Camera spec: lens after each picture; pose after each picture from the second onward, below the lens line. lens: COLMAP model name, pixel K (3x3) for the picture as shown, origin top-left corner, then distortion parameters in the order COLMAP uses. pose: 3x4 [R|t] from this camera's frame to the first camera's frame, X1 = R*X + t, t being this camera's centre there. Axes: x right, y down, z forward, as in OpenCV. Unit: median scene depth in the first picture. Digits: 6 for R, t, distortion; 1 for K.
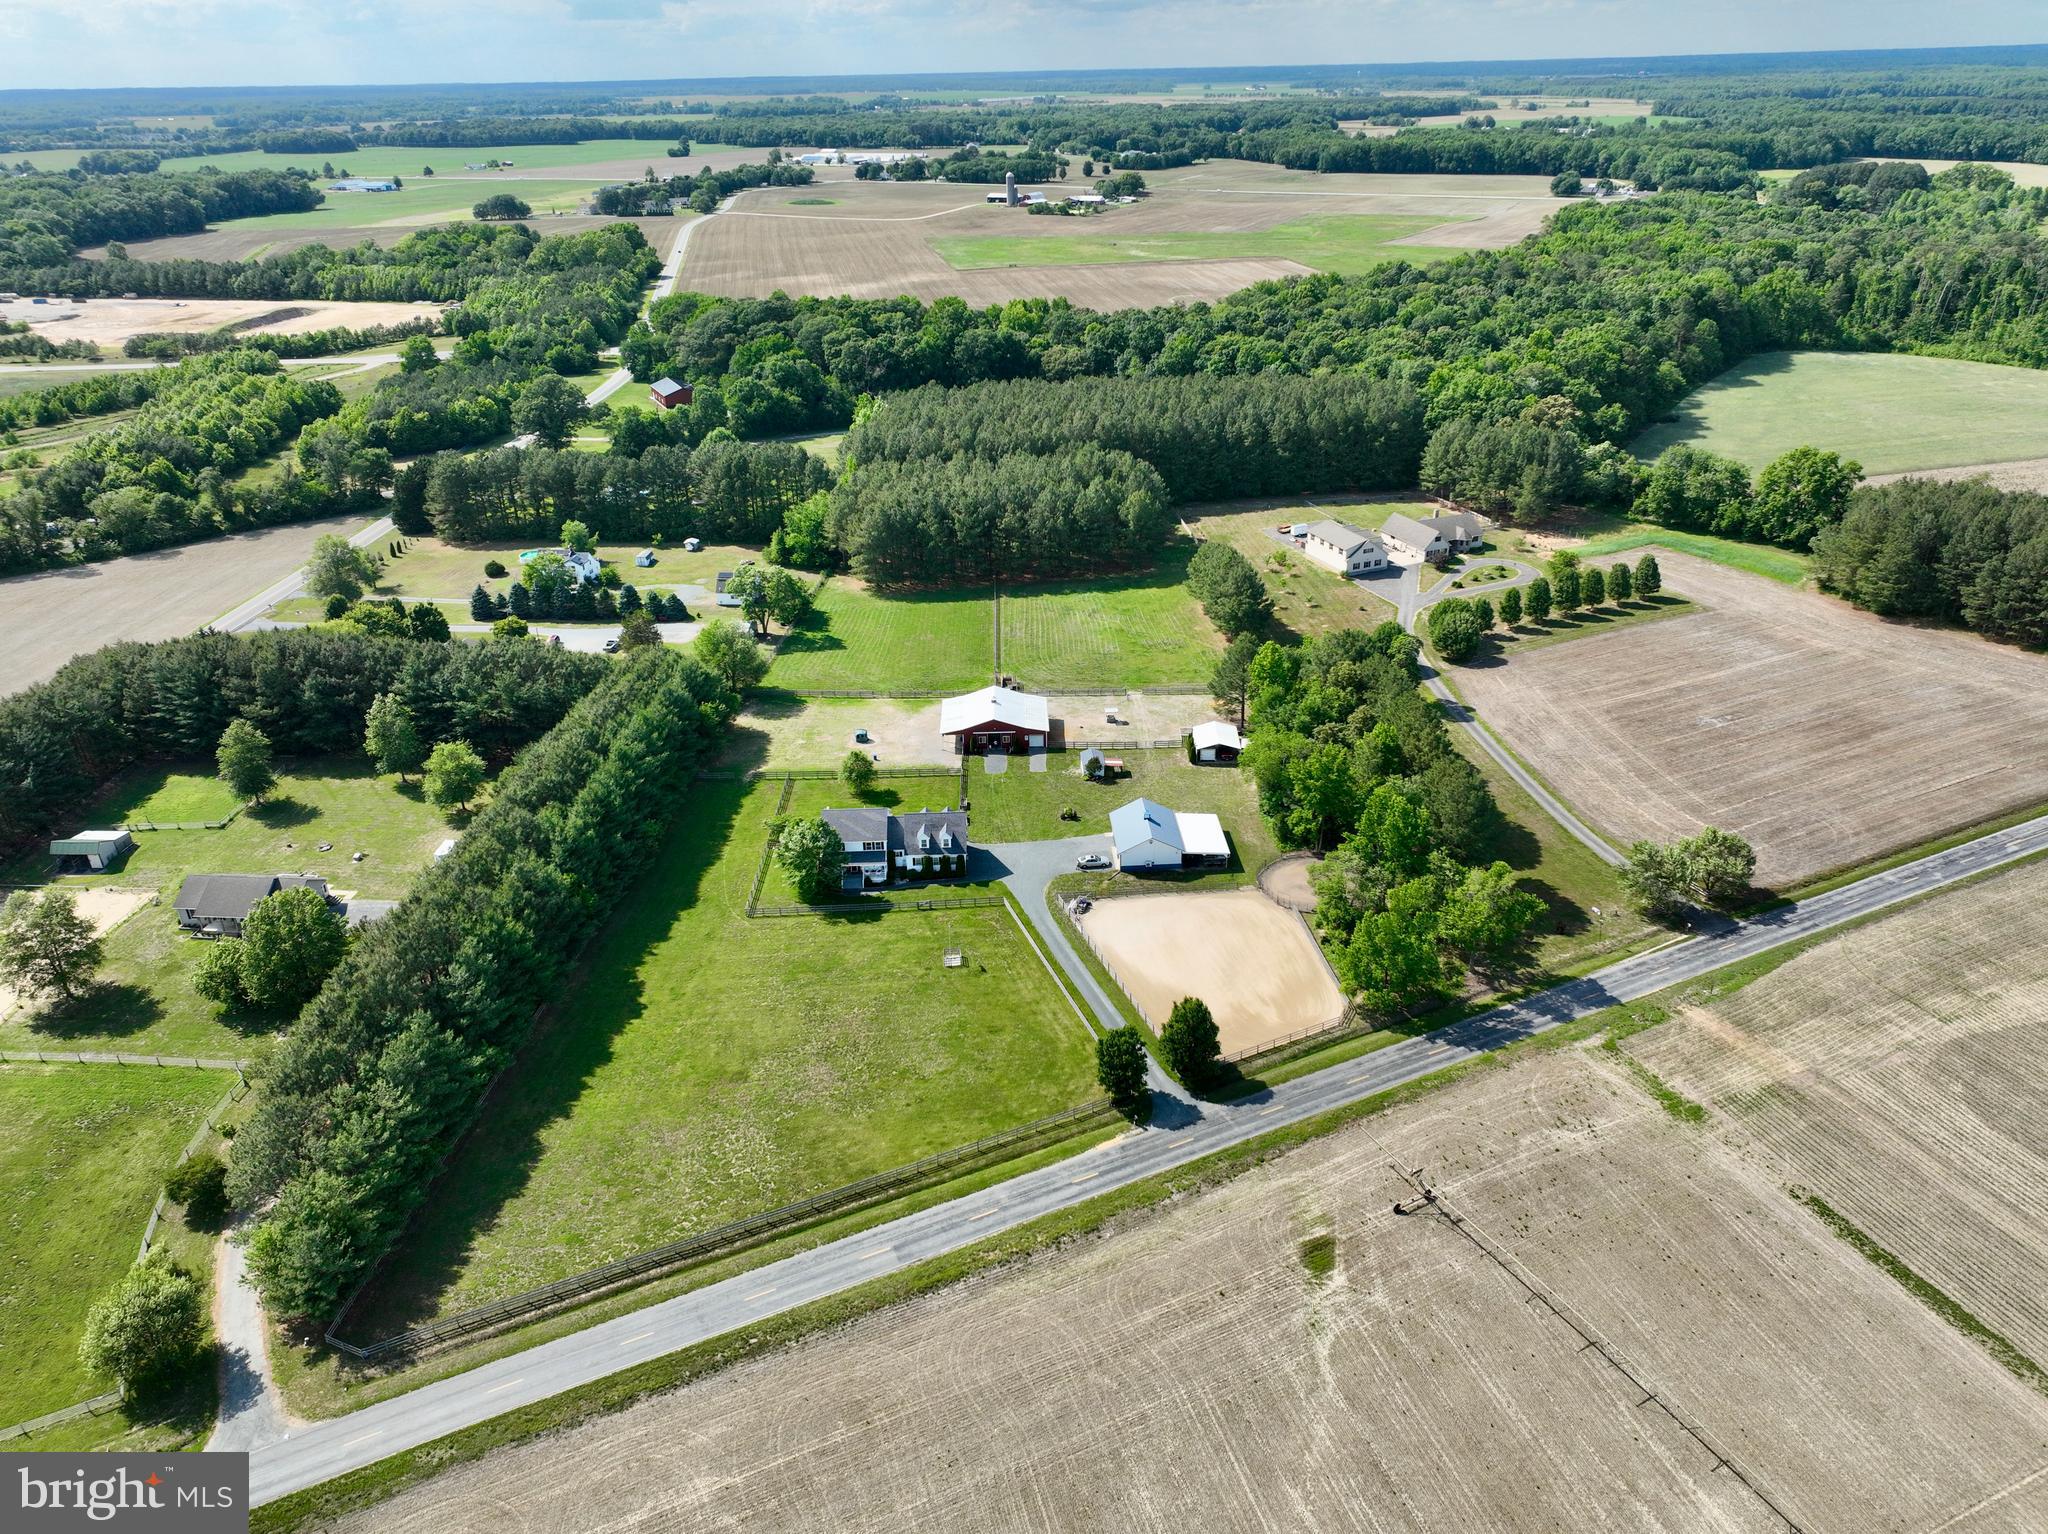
lens RADIAL K [[1434.4, 0, 1031.7], [0, 1434.4, 762.2], [0, 0, 1]] dist [-0.006183, 0.022660]
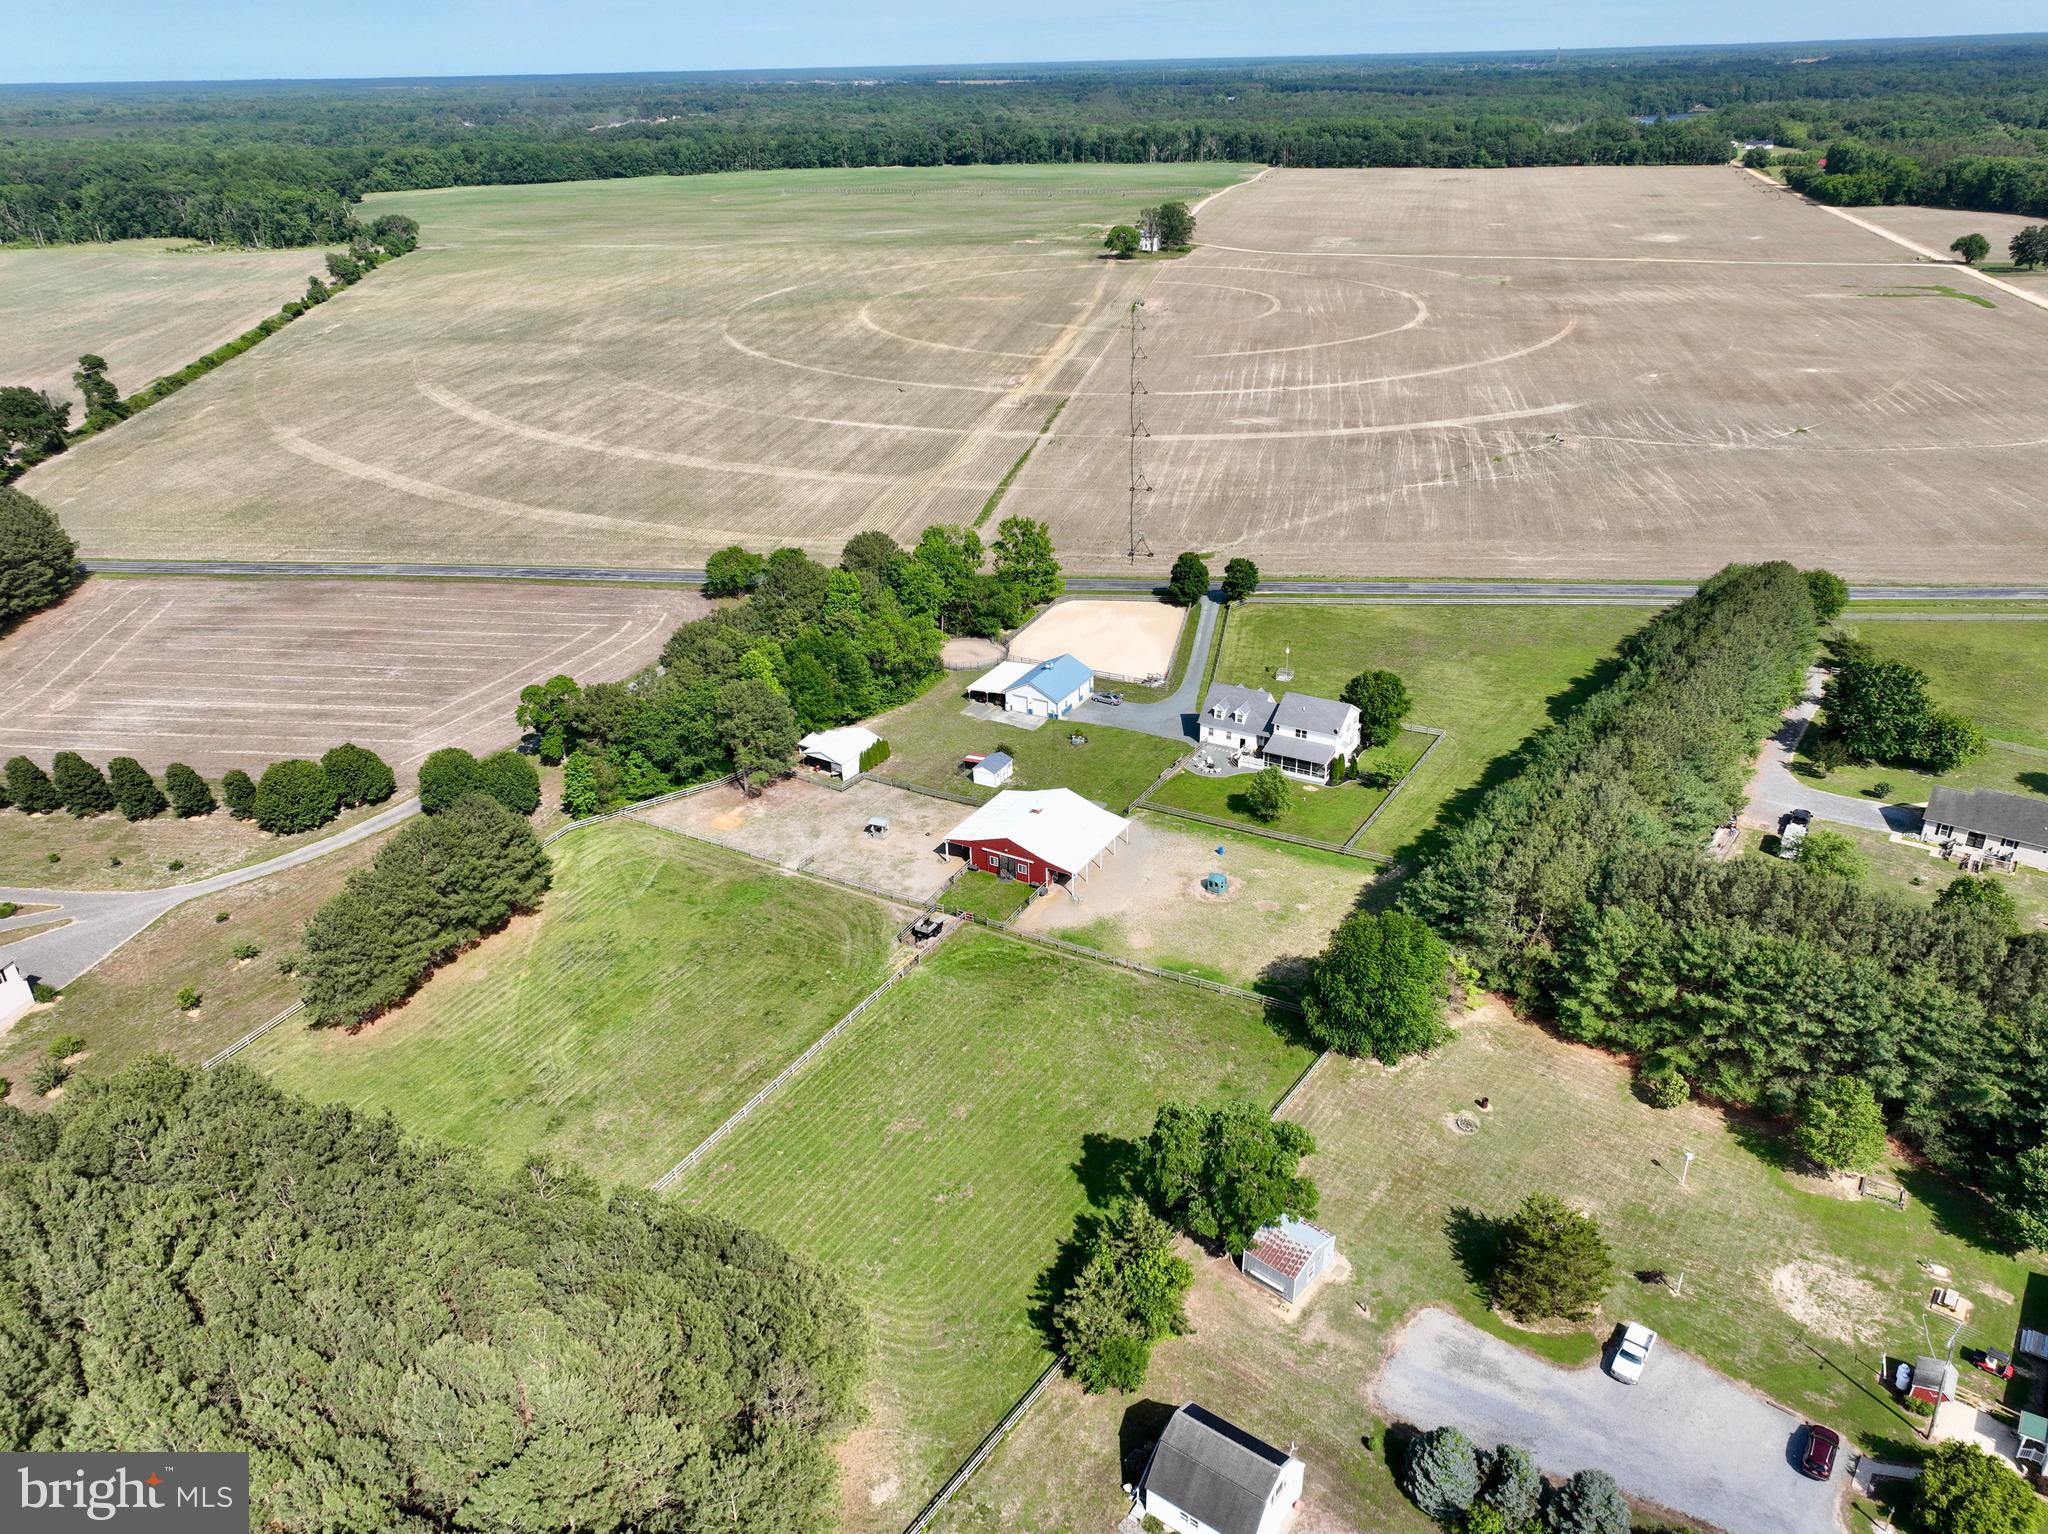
lens RADIAL K [[1434.4, 0, 1031.7], [0, 1434.4, 762.2], [0, 0, 1]] dist [-0.006183, 0.022660]
pose [[-0.851266, -0.195400, 0.486996, -0.323125], [0.264237, 0.642196, 0.719557, -0.503920], [-0.453349, 0.741217, -0.495048, 1.182762]]
